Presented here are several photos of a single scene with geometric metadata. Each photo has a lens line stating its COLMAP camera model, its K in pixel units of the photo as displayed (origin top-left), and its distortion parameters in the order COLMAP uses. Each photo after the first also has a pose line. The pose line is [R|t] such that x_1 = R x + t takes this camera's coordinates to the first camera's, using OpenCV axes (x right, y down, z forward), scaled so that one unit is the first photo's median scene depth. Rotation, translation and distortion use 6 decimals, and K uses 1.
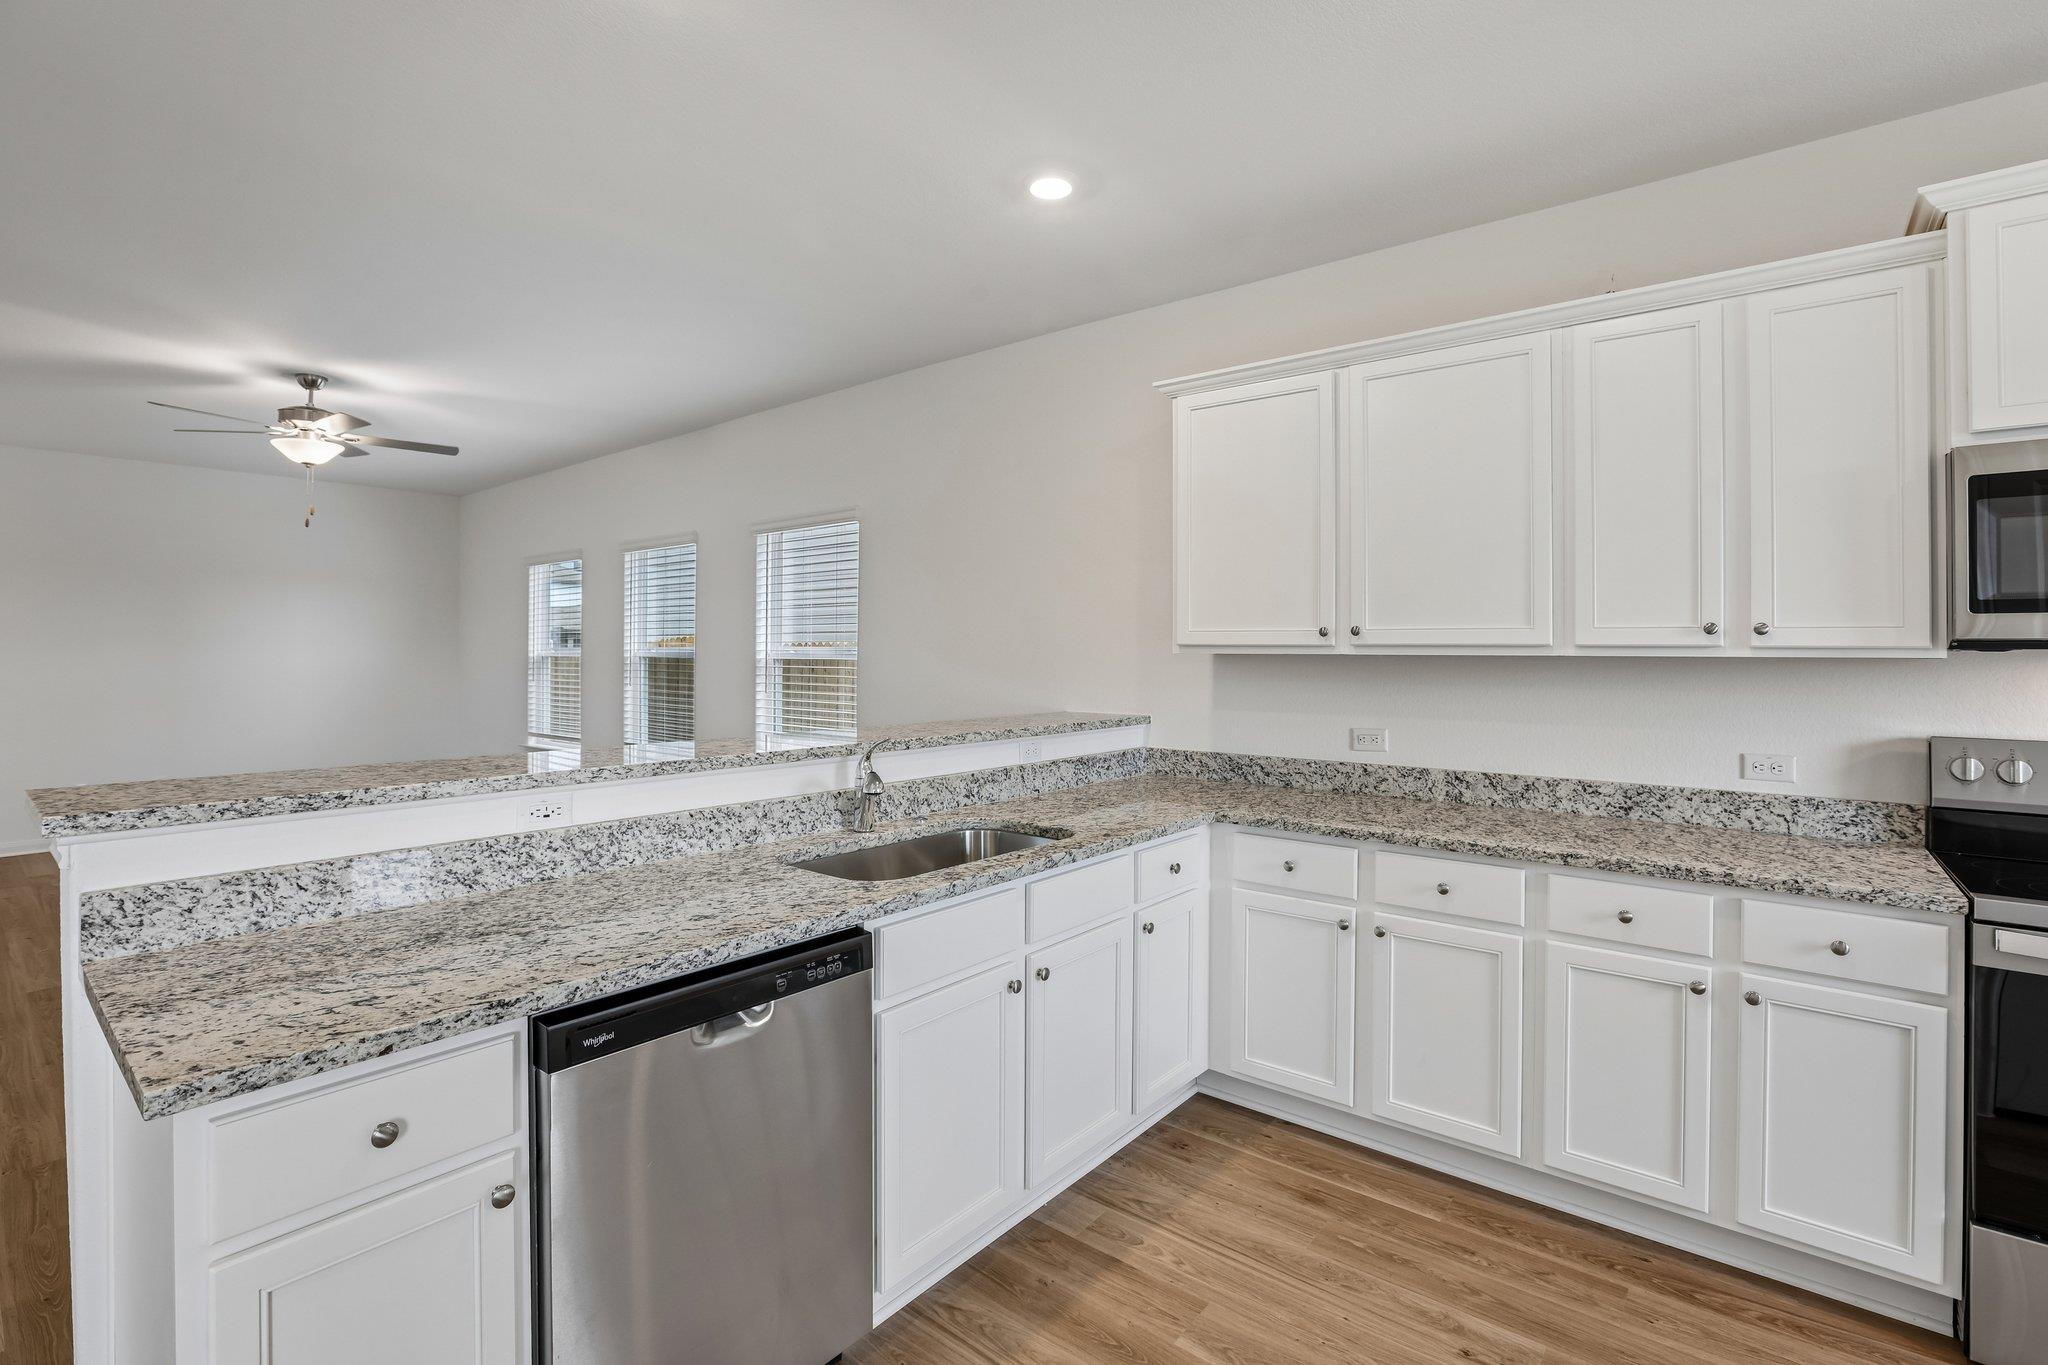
lens RADIAL K [[924.7, 0, 1022.6], [0, 924.7, 645.7], [0, 0, 1]] dist [-0.040564, 0.009158]
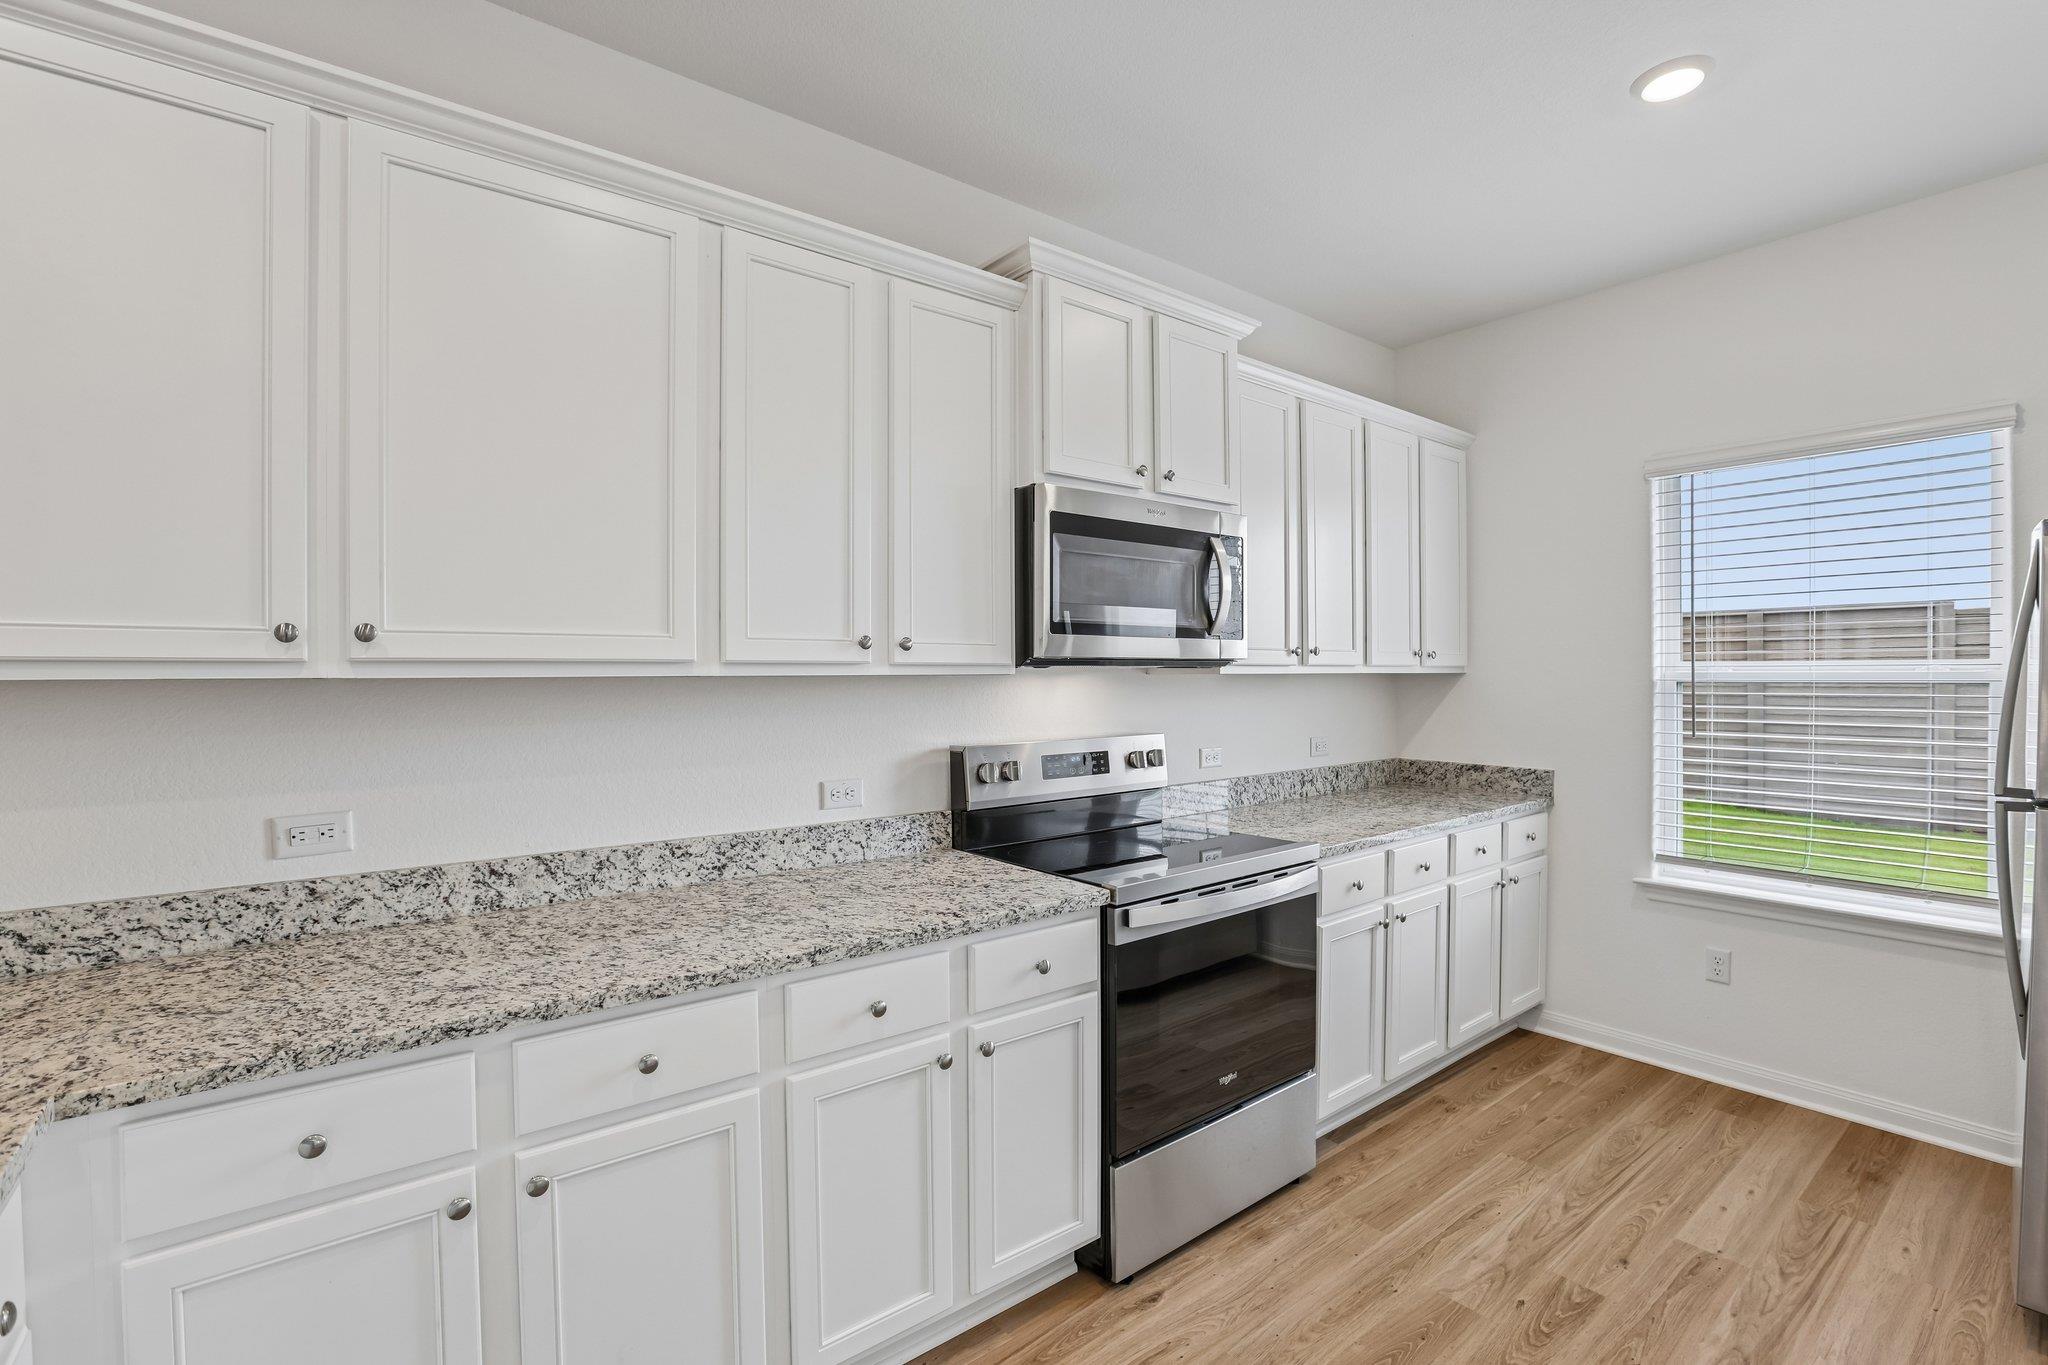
lens RADIAL K [[924.7, 0, 1039.8], [0, 924.7, 685.4], [0, 0, 1]] dist [-0.040564, 0.009158]
pose [[0.224209, -0.018219, 0.974371, -0.059168], [-0.000502, 0.999823, 0.018811, 0.004191], [-0.974541, -0.004706, 0.224160, 0.566931]]
